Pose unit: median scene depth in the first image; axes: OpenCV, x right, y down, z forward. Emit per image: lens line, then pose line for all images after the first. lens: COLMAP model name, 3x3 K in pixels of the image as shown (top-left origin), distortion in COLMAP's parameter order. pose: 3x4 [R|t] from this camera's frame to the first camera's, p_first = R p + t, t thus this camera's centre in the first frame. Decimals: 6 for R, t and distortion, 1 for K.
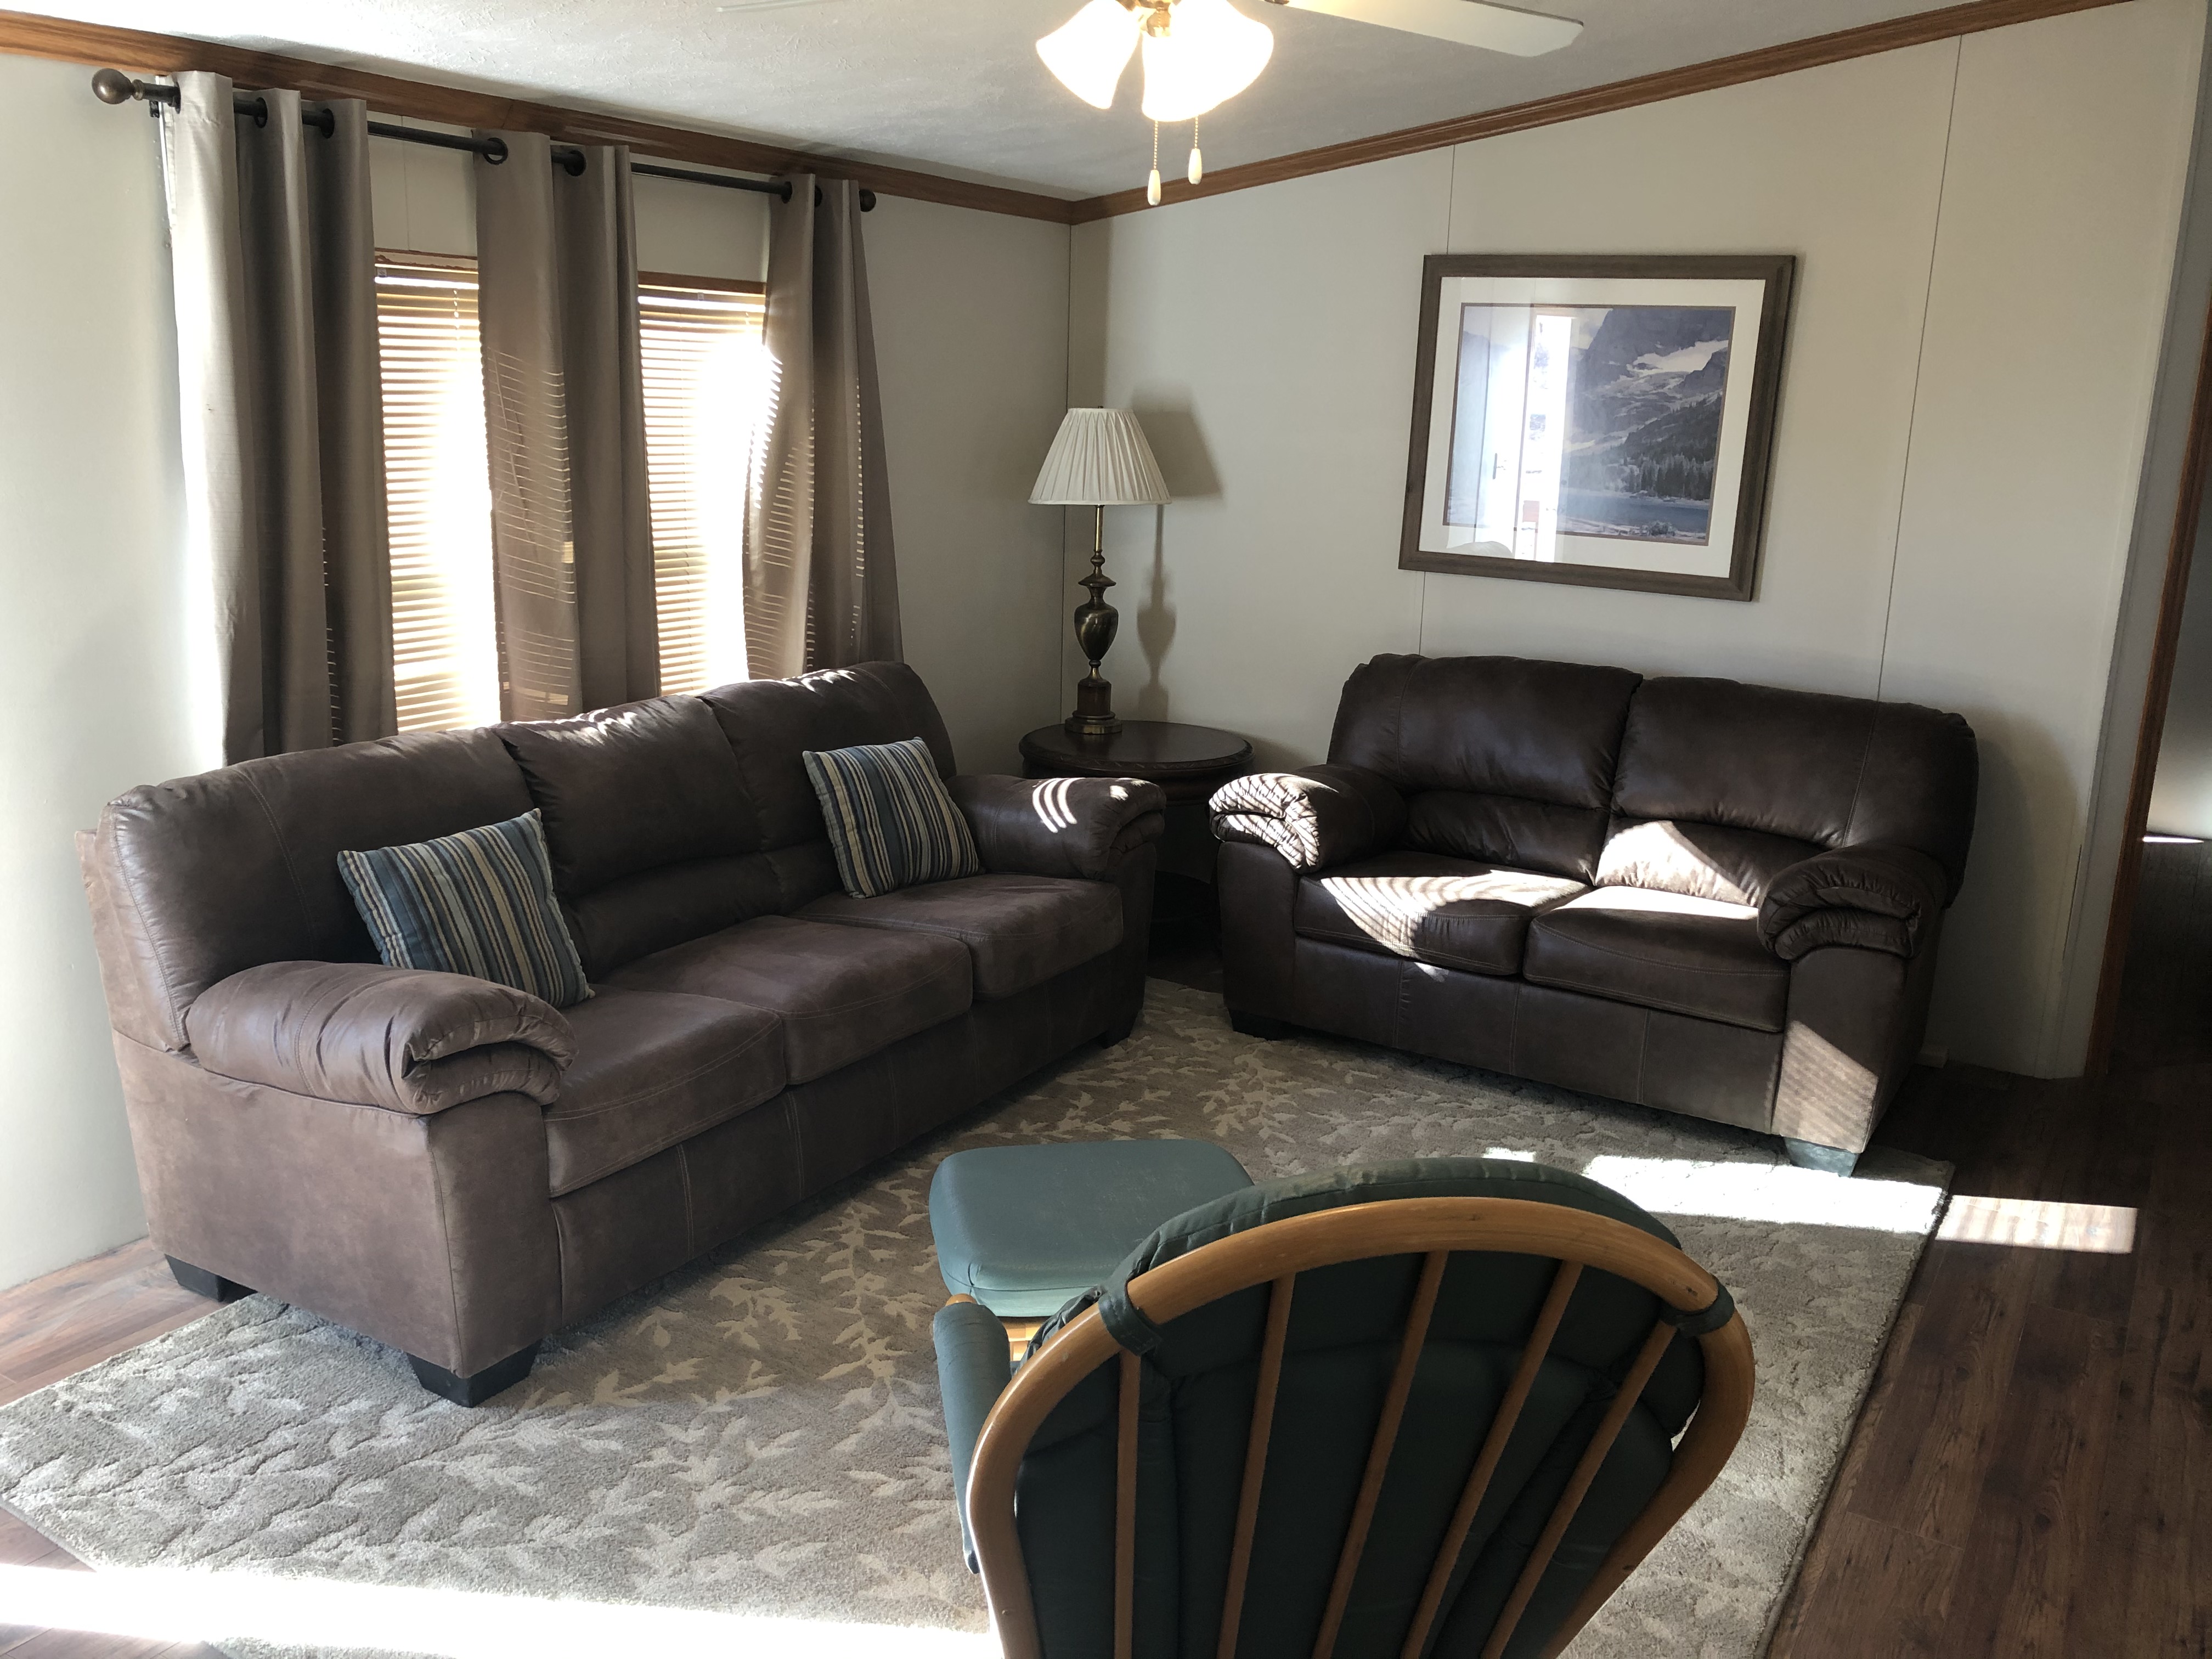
lens RADIAL K [[1815.2, 0, 1102.6], [0, 1815.2, 829.7], [0, 0, 1]] dist [0.017428, -0.005696]
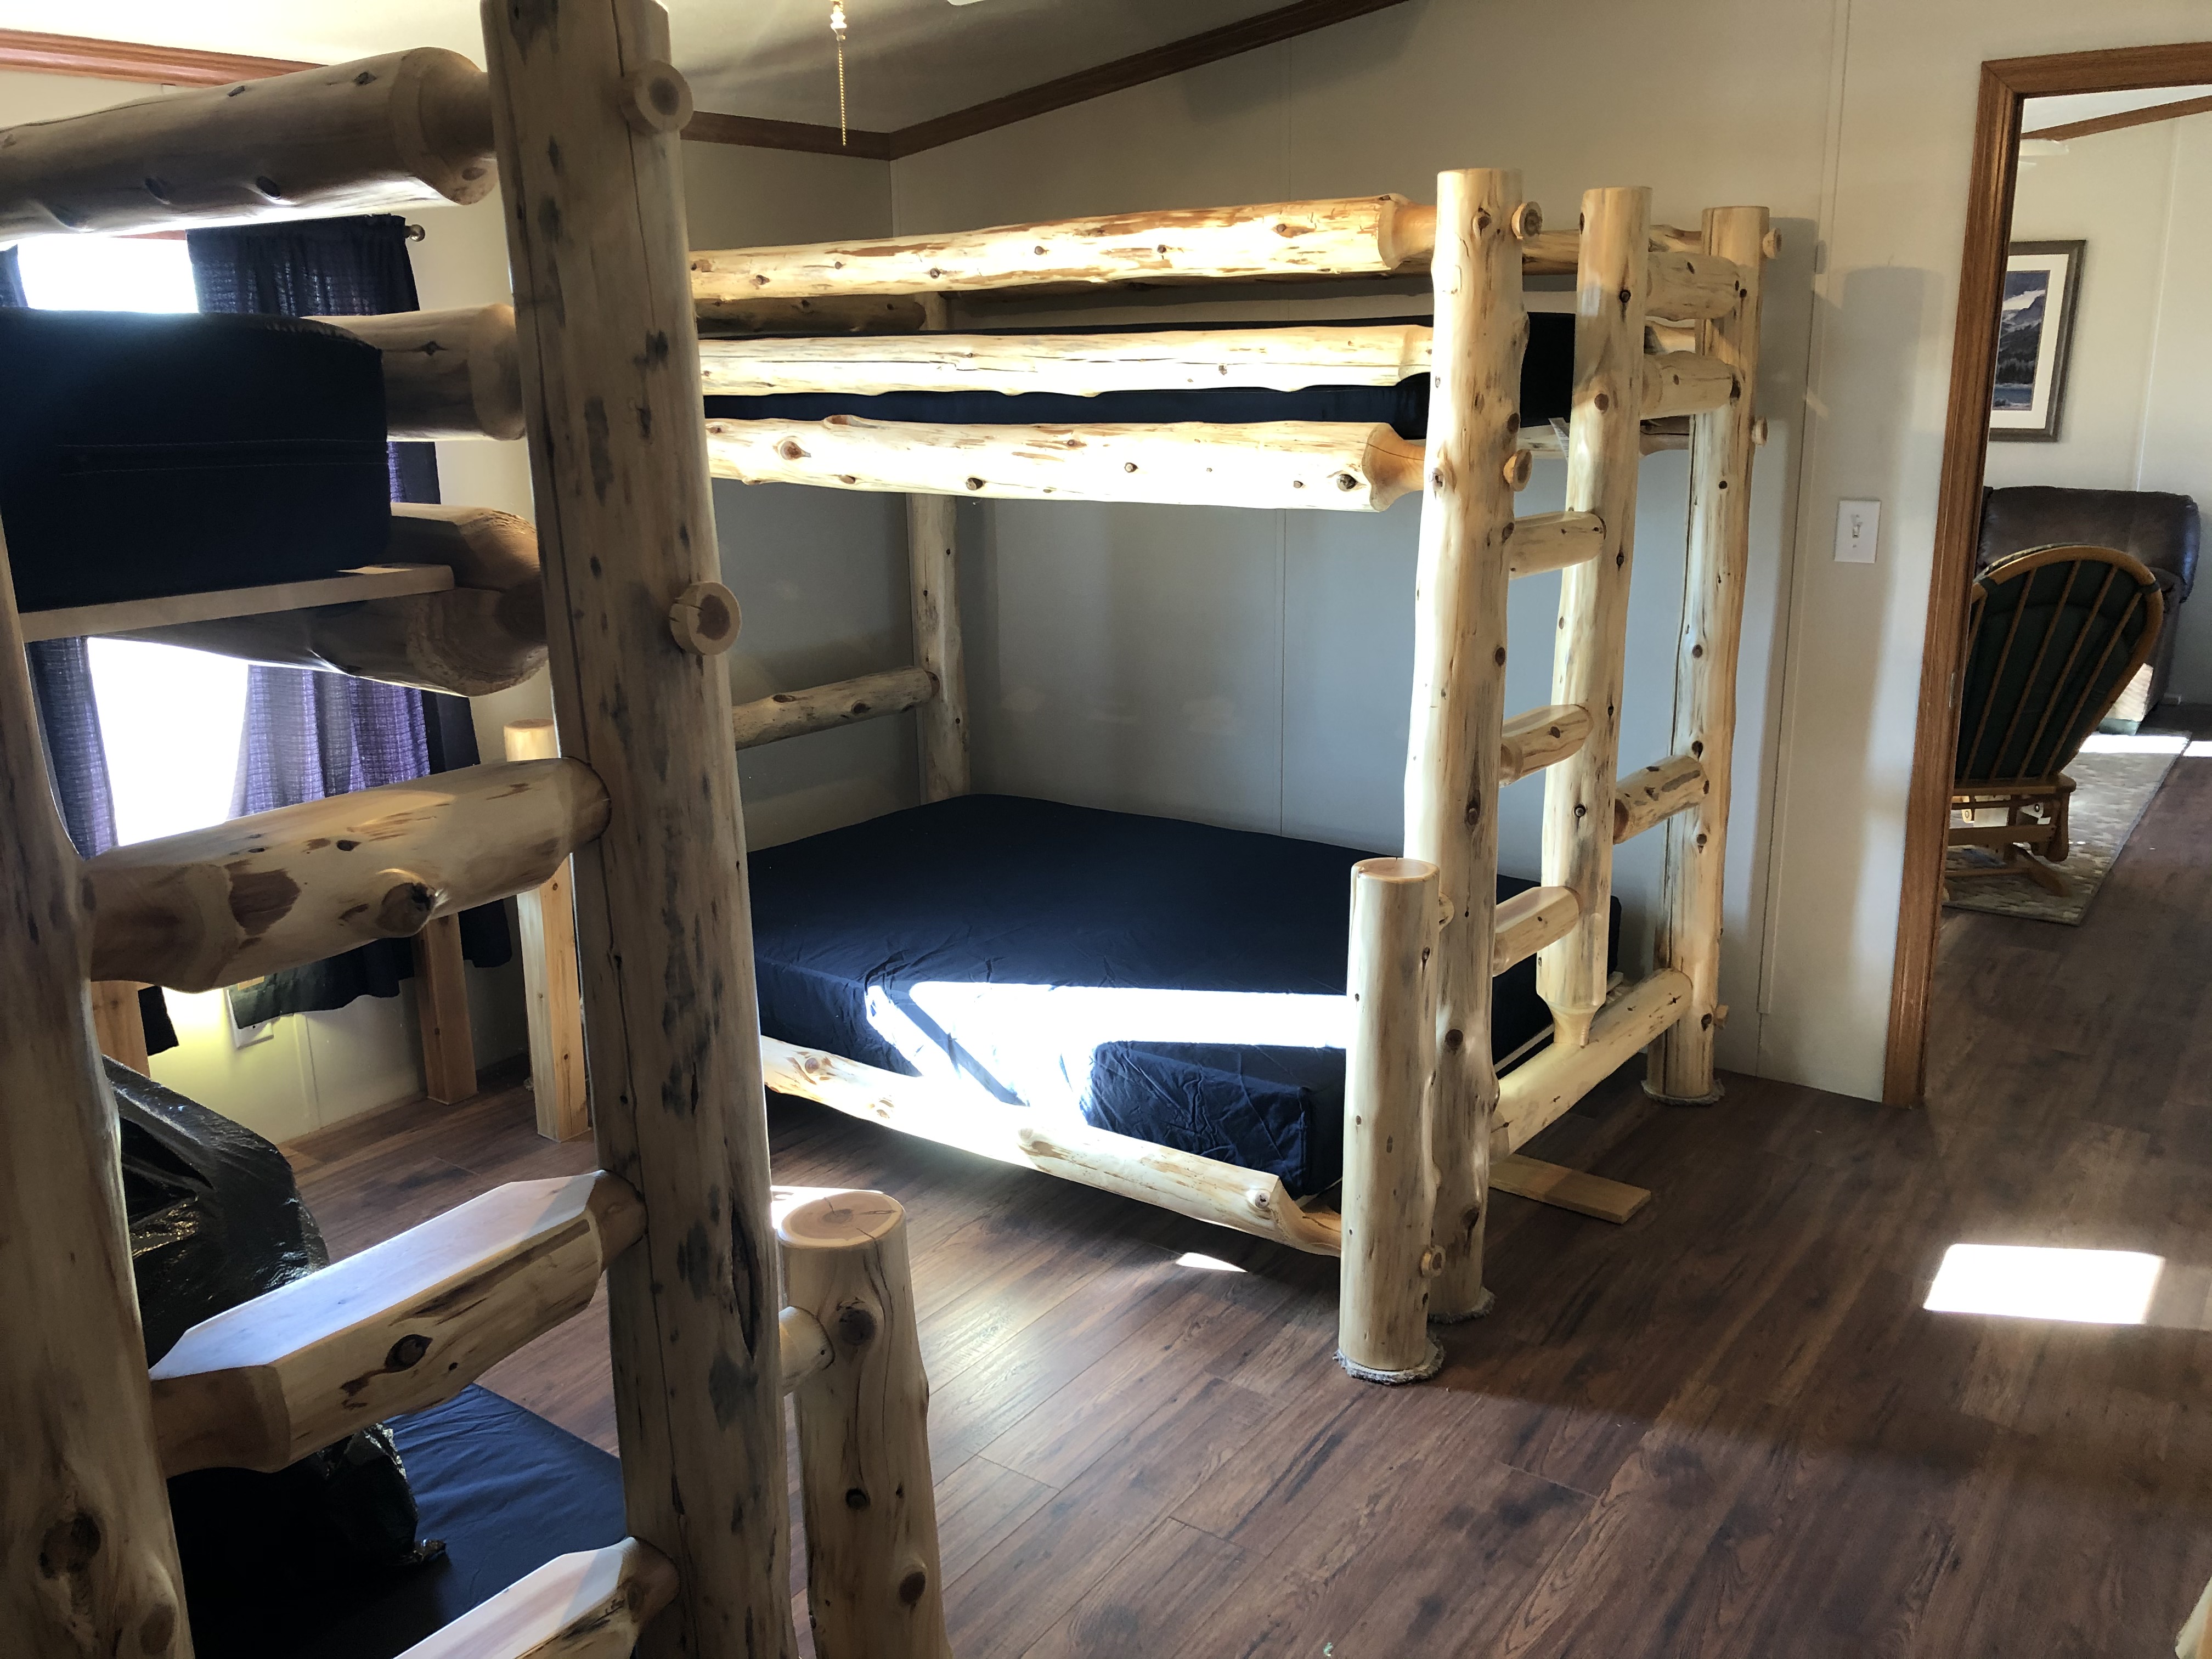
lens RADIAL K [[1815.2, 0, 1110.4], [0, 1815.2, 828.2], [0, 0, 1]] dist [0.017428, -0.005696]
pose [[0.997459, -0.022010, -0.067758, -0.444750], [0.023289, 0.999564, 0.018141, 0.194342], [0.067329, -0.019673, 0.997537, -0.816024]]
